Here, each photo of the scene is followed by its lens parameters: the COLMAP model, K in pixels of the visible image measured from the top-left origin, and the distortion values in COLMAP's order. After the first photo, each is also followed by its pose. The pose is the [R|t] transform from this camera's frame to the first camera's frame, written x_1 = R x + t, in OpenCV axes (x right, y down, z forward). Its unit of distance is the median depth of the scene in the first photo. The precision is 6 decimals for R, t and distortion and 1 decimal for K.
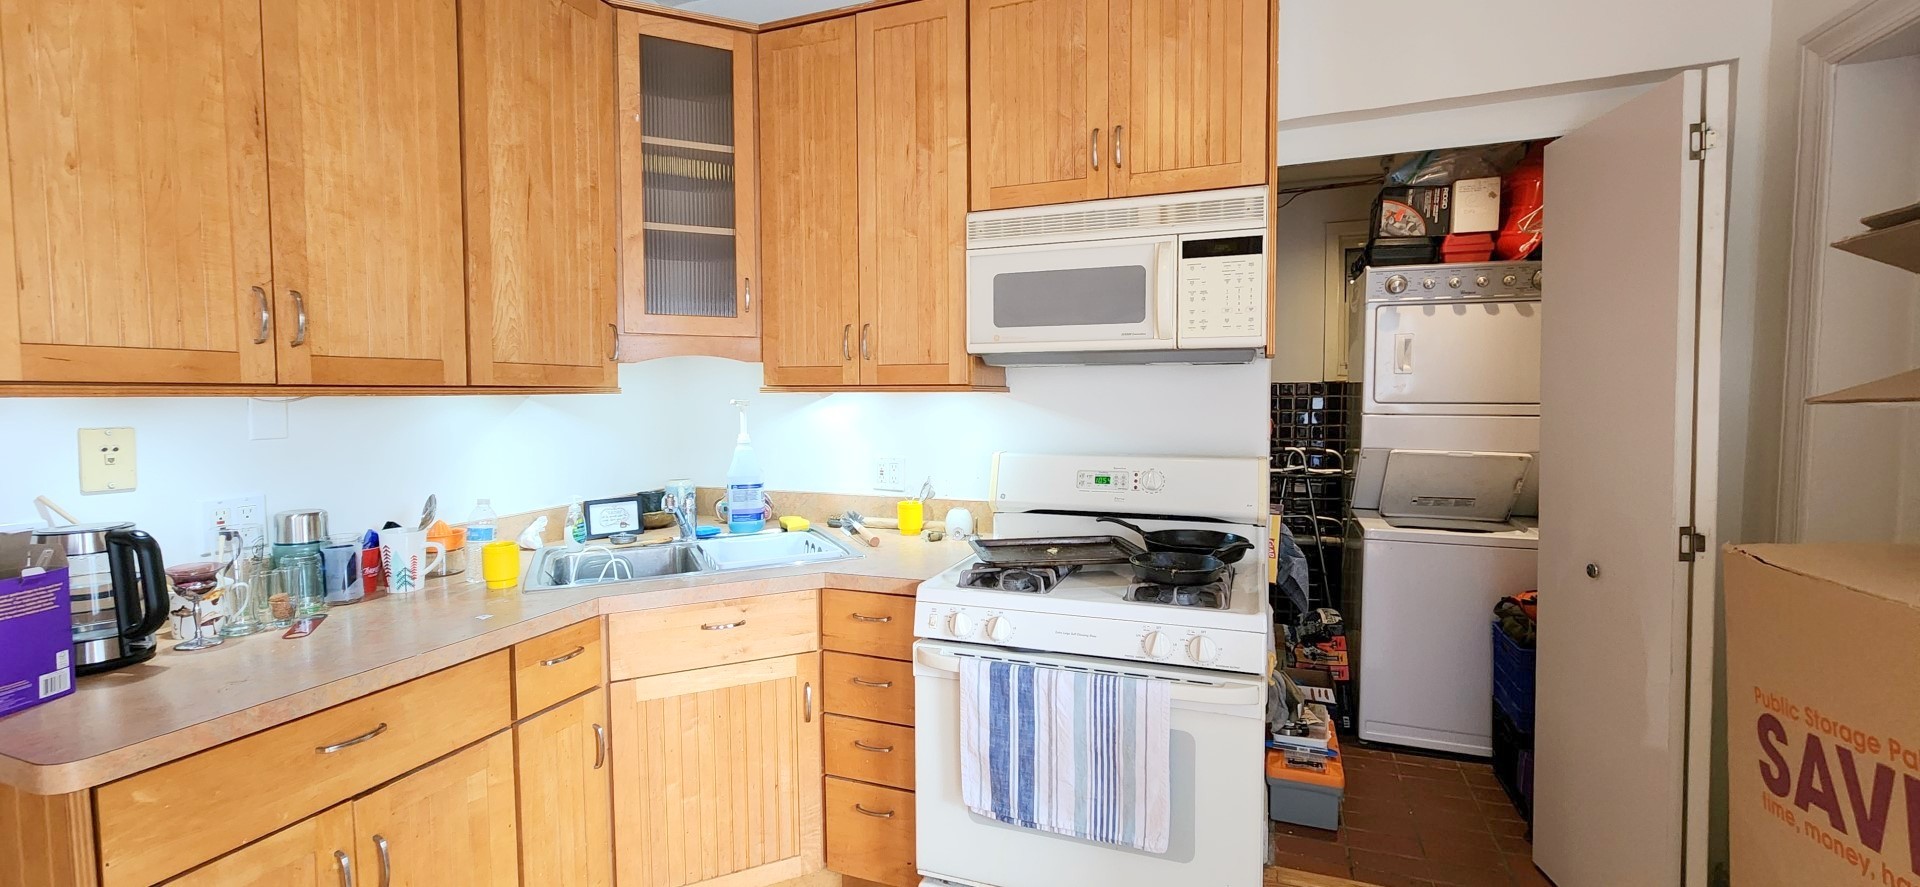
lens RADIAL K [[786.0, 0, 962.8], [0, 786.0, 435.5], [0, 0, 1]] dist [-0.002323, 0.001924]
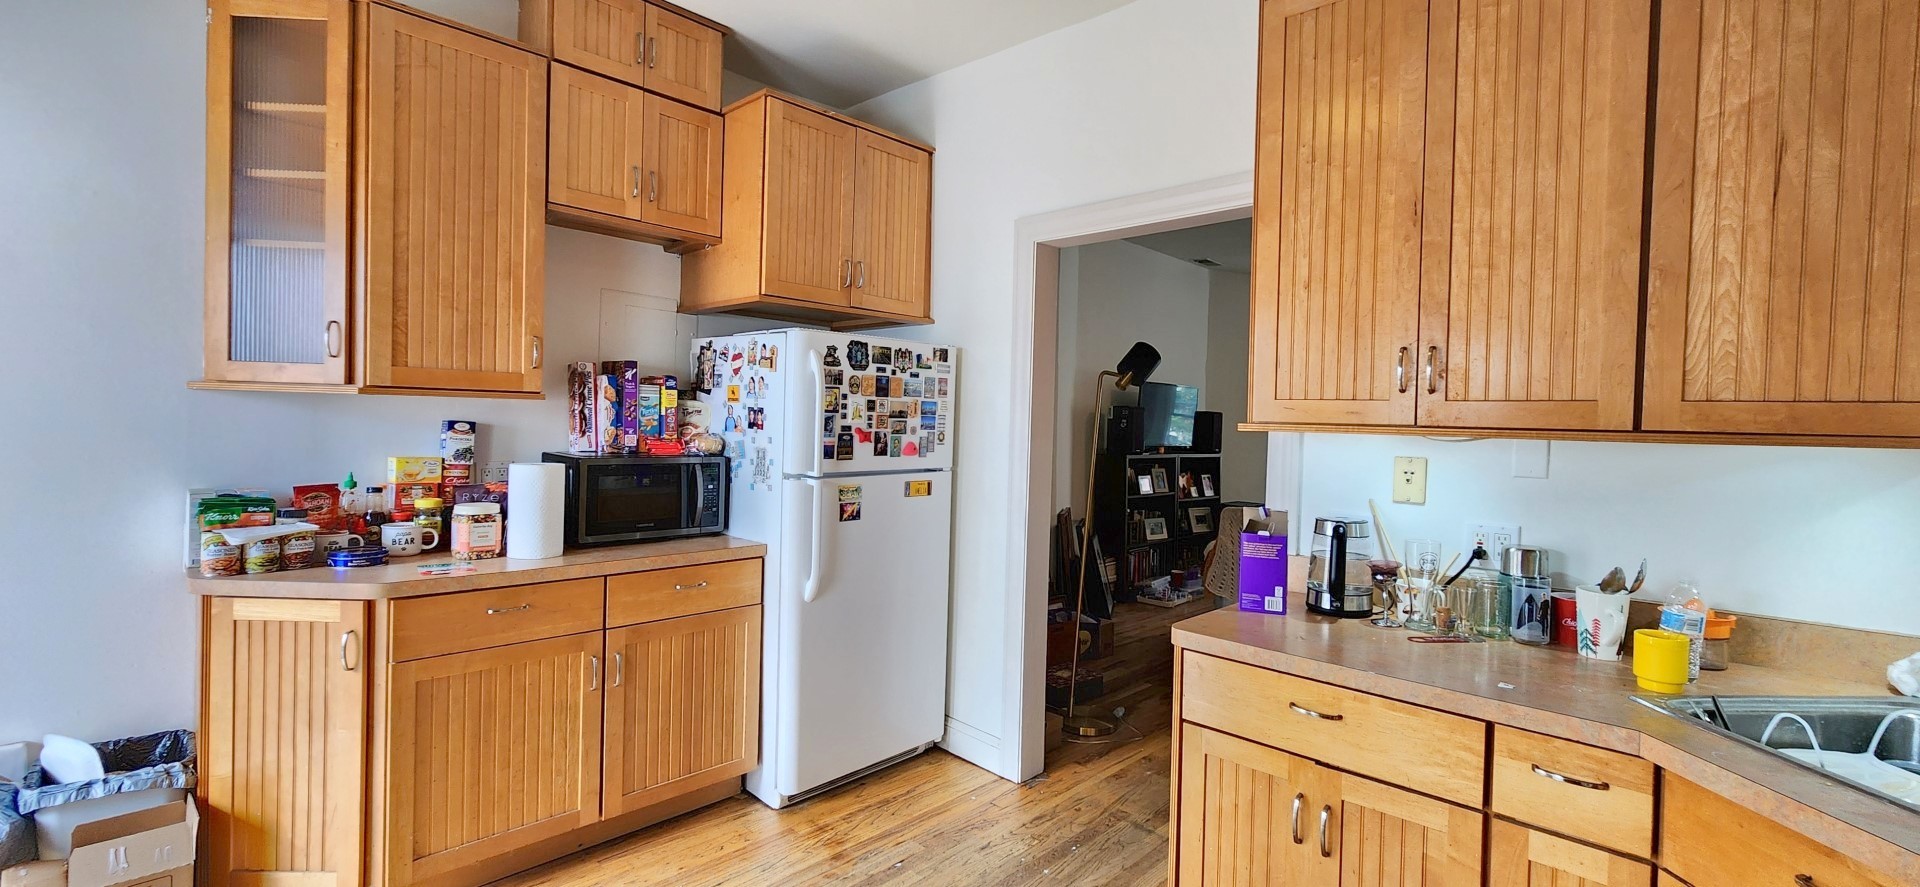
lens RADIAL K [[786.0, 0, 977.8], [0, 786.0, 437.2], [0, 0, 1]] dist [-0.002323, 0.001924]
pose [[-0.391947, 0.012535, -0.919902, 0.484463], [-0.073235, 0.996309, 0.044780, -0.051157], [0.917068, 0.084921, -0.389583, 0.837587]]
